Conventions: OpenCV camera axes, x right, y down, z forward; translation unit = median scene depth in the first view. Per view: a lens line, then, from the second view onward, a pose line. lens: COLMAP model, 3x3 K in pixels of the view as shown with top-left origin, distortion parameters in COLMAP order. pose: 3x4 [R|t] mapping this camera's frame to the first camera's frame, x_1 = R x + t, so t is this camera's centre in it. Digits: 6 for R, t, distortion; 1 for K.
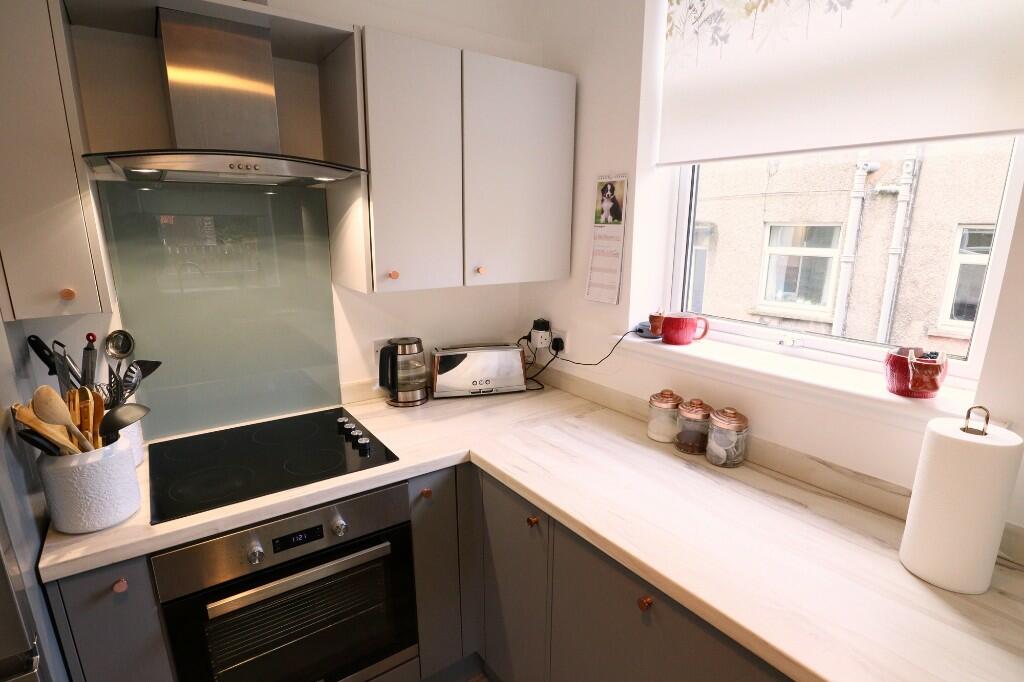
lens RADIAL K [[515.9, 0, 519.0], [0, 515.9, 354.4], [0, 0, 1]] dist [-0.048249, 0.016481]
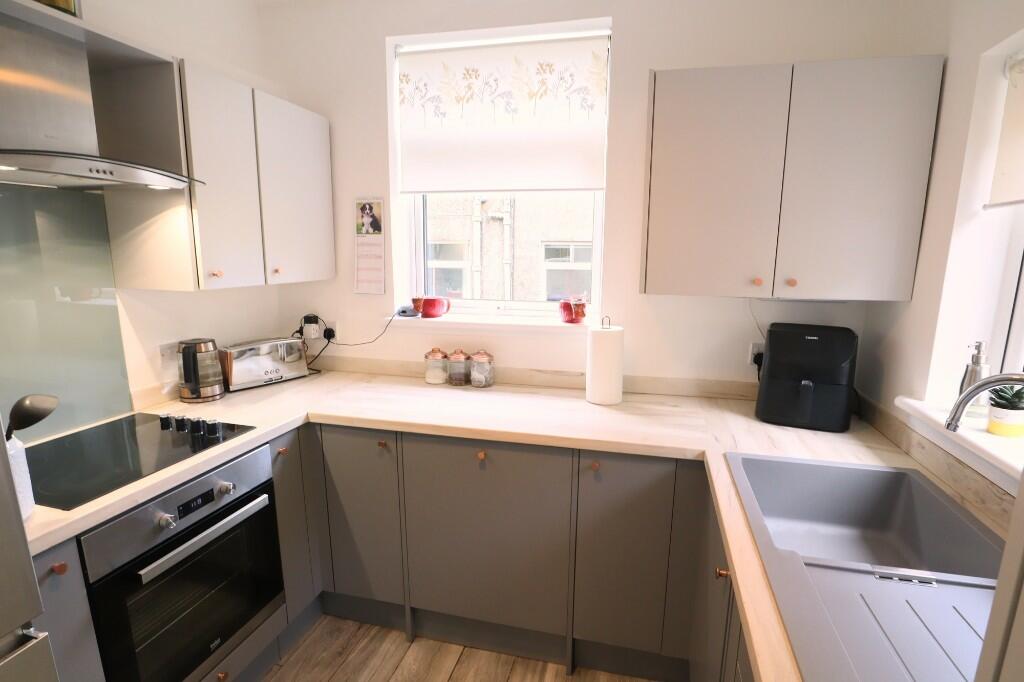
lens RADIAL K [[515.9, 0, 519.0], [0, 515.9, 354.4], [0, 0, 1]] dist [-0.048249, 0.016481]
pose [[0.772473, -0.123761, 0.622871, -0.396983], [0.148287, 0.988864, 0.012579, 0.094783], [-0.617492, 0.082647, 0.782223, -0.250696]]
